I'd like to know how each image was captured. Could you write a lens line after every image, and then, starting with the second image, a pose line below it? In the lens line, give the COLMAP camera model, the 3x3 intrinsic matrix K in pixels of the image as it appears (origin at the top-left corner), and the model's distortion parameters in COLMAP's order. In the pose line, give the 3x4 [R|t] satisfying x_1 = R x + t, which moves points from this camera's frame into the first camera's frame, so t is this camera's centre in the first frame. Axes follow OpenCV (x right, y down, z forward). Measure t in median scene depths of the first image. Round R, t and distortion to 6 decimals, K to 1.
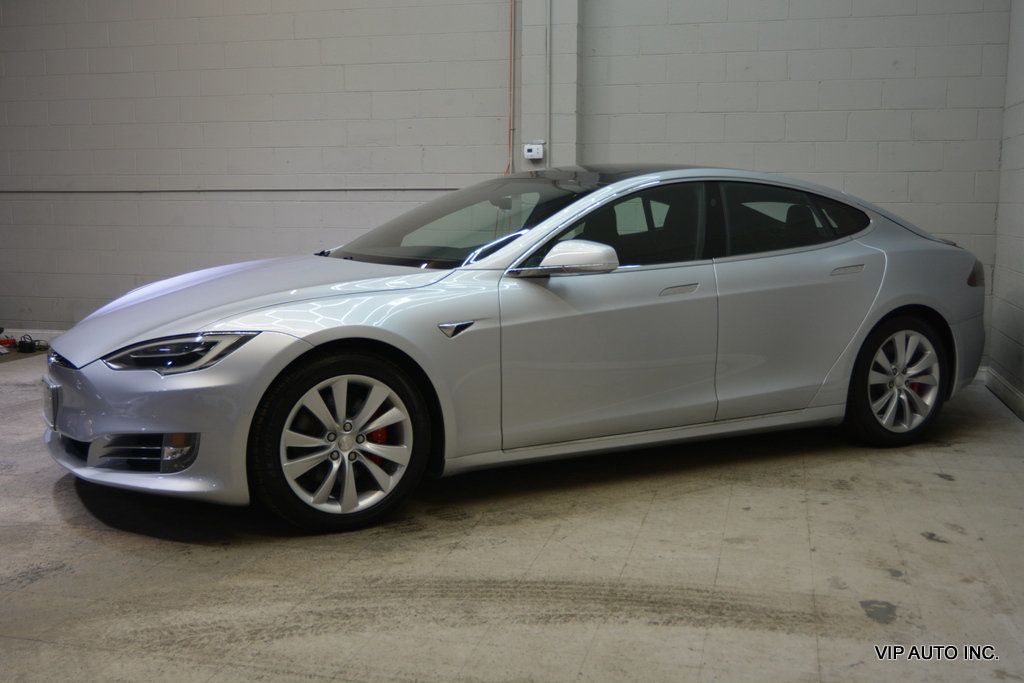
lens RADIAL K [[1128.3, 0, 505.9], [0, 1128.3, 345.7], [0, 0, 1]] dist [-0.018747, 0.000000]
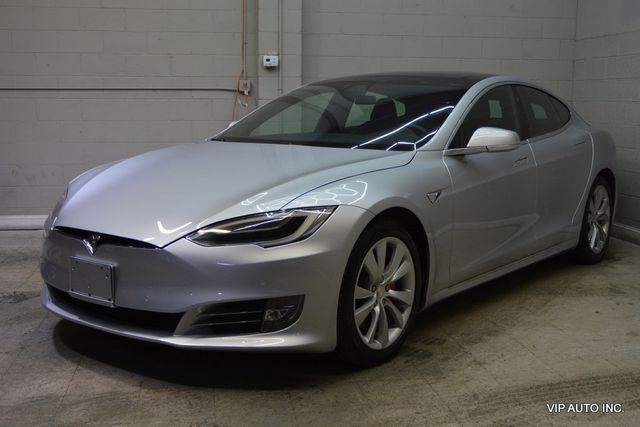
lens RADIAL K [[814.6, 0, 311.1], [0, 814.6, 210.0], [0, 0, 1]] dist [-0.010858, 0.000000]
pose [[0.913321, -0.052822, 0.403799, -0.589443], [0.049574, 0.998599, 0.018502, -0.025912], [-0.404211, 0.003120, 0.914660, 0.210297]]
